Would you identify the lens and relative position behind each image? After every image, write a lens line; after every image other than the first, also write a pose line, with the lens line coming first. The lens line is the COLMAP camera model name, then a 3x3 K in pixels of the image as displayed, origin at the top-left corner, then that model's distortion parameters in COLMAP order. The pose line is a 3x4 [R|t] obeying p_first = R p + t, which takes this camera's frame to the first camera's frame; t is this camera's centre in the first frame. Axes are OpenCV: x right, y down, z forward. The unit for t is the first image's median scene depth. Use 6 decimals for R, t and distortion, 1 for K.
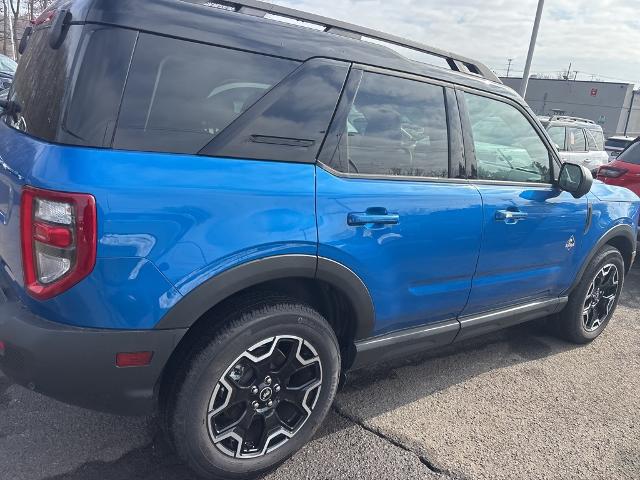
lens RADIAL K [[507.7, 0, 330.2], [0, 507.7, 239.8], [0, 0, 1]] dist [0.057384, -0.079078]
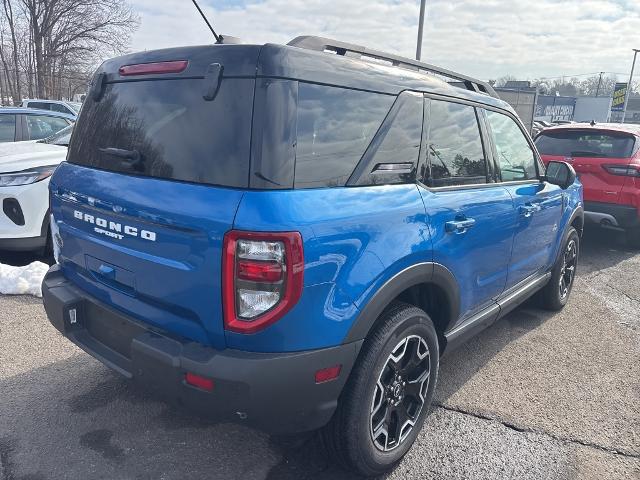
lens RADIAL K [[507.7, 0, 330.2], [0, 507.7, 239.8], [0, 0, 1]] dist [0.057384, -0.079078]
pose [[0.966152, -0.121303, 0.227676, -0.466456], [0.124300, 0.992244, 0.001182, -0.044836], [-0.226054, 0.027159, 0.973736, -0.067135]]
